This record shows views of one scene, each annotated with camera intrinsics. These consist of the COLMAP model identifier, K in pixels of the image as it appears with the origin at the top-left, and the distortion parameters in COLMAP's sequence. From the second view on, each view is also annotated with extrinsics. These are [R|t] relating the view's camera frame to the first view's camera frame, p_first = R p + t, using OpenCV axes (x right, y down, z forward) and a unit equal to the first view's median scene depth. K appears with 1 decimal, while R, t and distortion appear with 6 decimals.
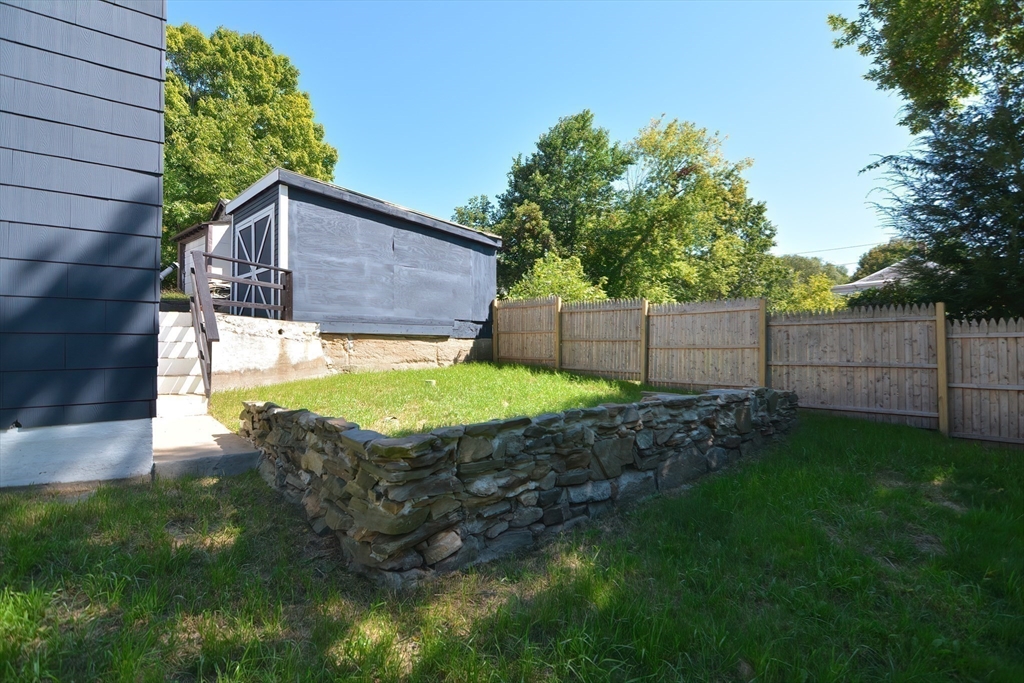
lens RADIAL K [[491.0, 0, 517.6], [0, 491.0, 367.7], [0, 0, 1]] dist [0.005843, -0.001663]
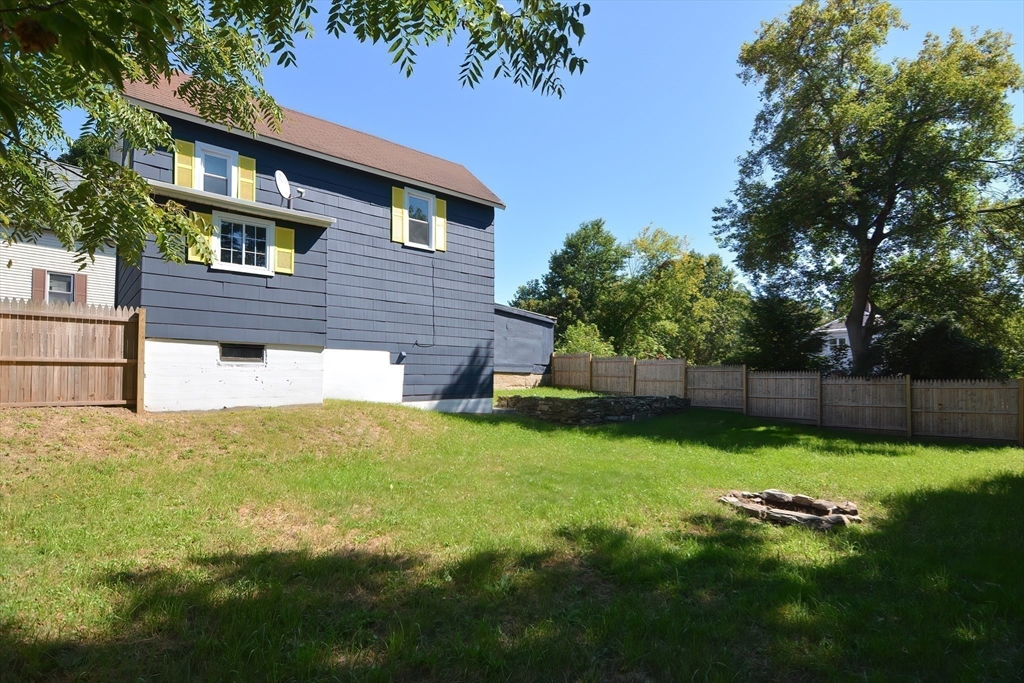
lens RADIAL K [[491.0, 0, 515.9], [0, 491.0, 367.4], [0, 0, 1]] dist [0.005843, -0.001663]
pose [[0.999821, 0.017470, -0.007247, -0.172531], [-0.017926, 0.997491, -0.068484, 0.042392], [0.006032, 0.068602, 0.997626, -0.825468]]
